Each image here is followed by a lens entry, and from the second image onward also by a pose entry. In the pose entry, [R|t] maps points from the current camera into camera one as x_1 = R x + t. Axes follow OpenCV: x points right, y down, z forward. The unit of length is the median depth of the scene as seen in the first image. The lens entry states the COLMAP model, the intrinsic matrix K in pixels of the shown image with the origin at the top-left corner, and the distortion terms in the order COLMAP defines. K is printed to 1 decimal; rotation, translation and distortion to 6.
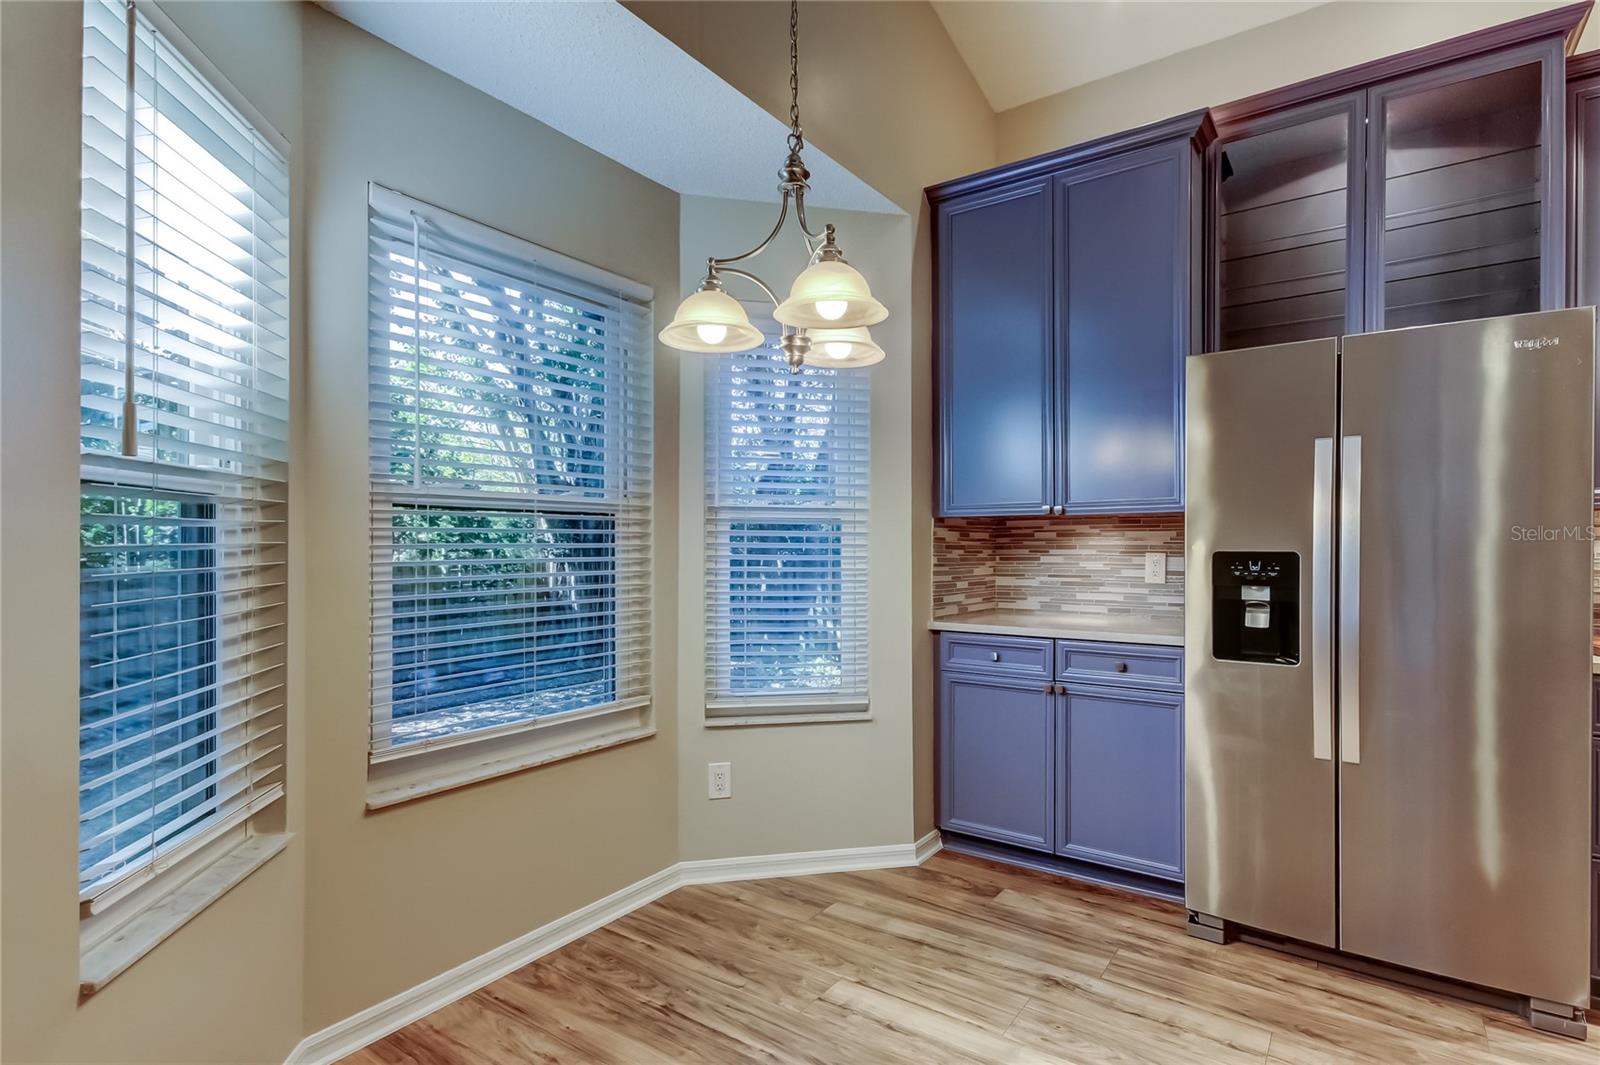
lens RADIAL K [[787.4, 0, 868.7], [0, 787.4, 547.2], [0, 0, 1]] dist [0.000168, -0.000033]
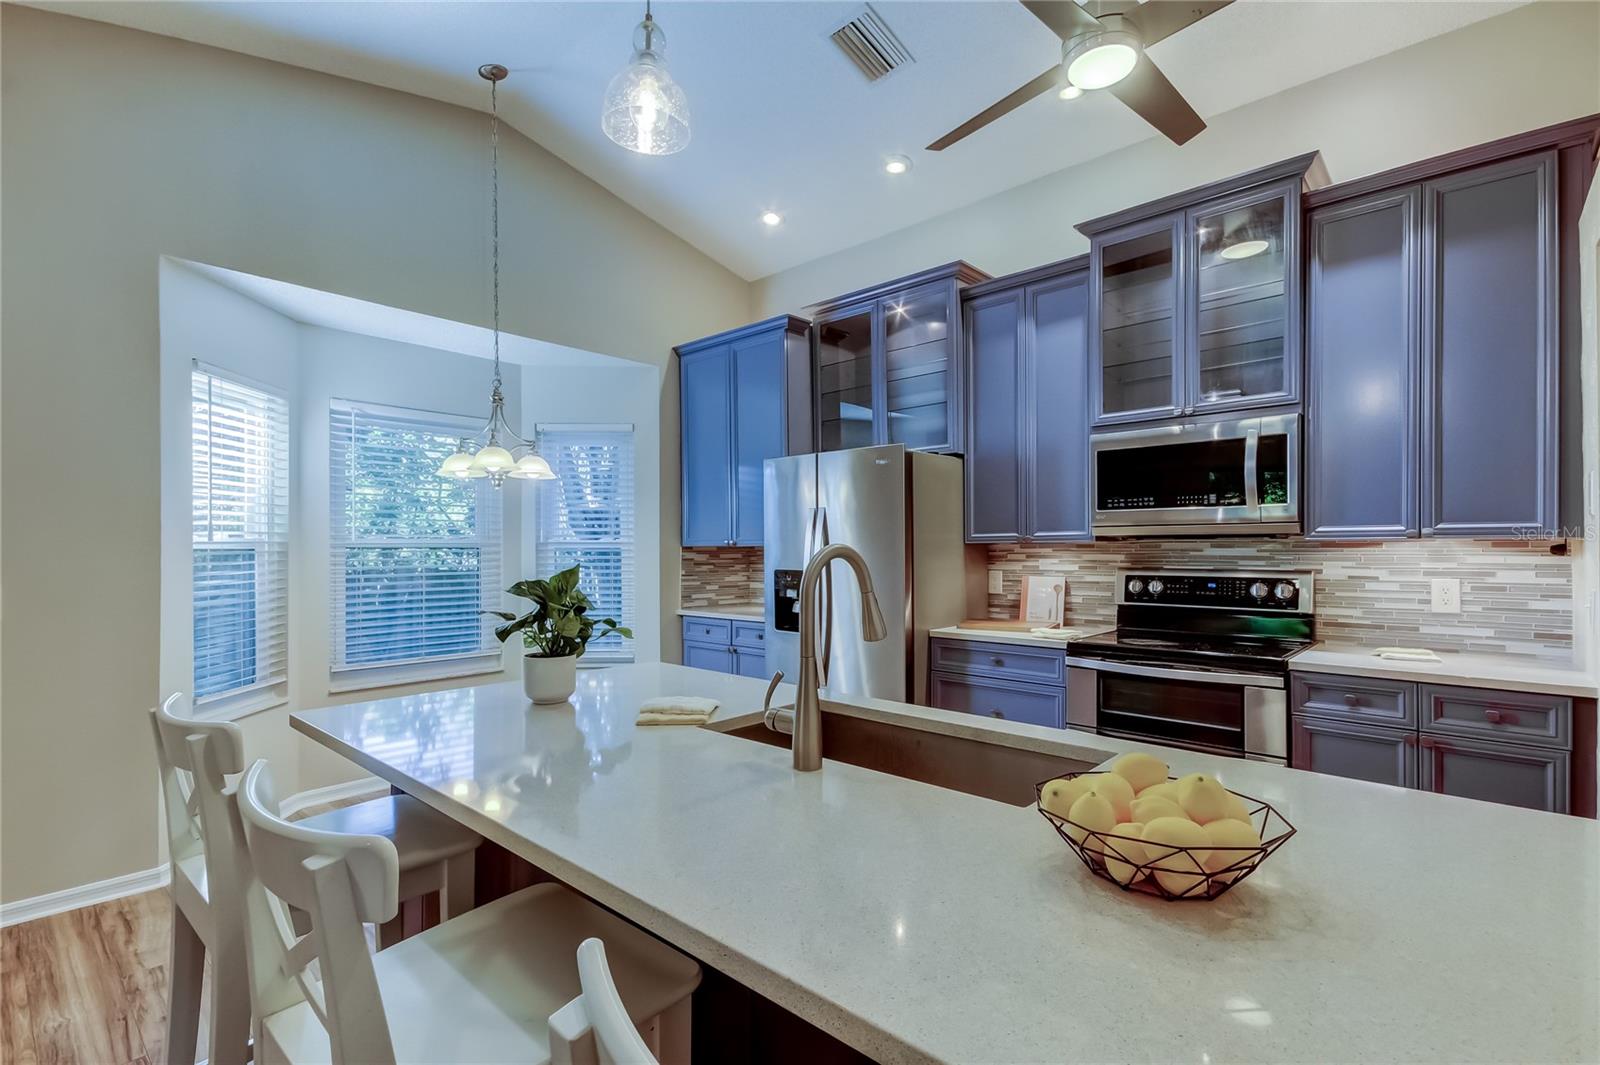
lens RADIAL K [[734.5, 0, 811.4], [0, 734.5, 550.4], [0, 0, 1]] dist [0.024537, 0.000198]
pose [[0.989331, -0.005096, -0.145597, 0.601986], [0.005046, 0.999987, -0.000712, -0.028397], [0.145599, -0.000030, 0.989344, -0.502586]]
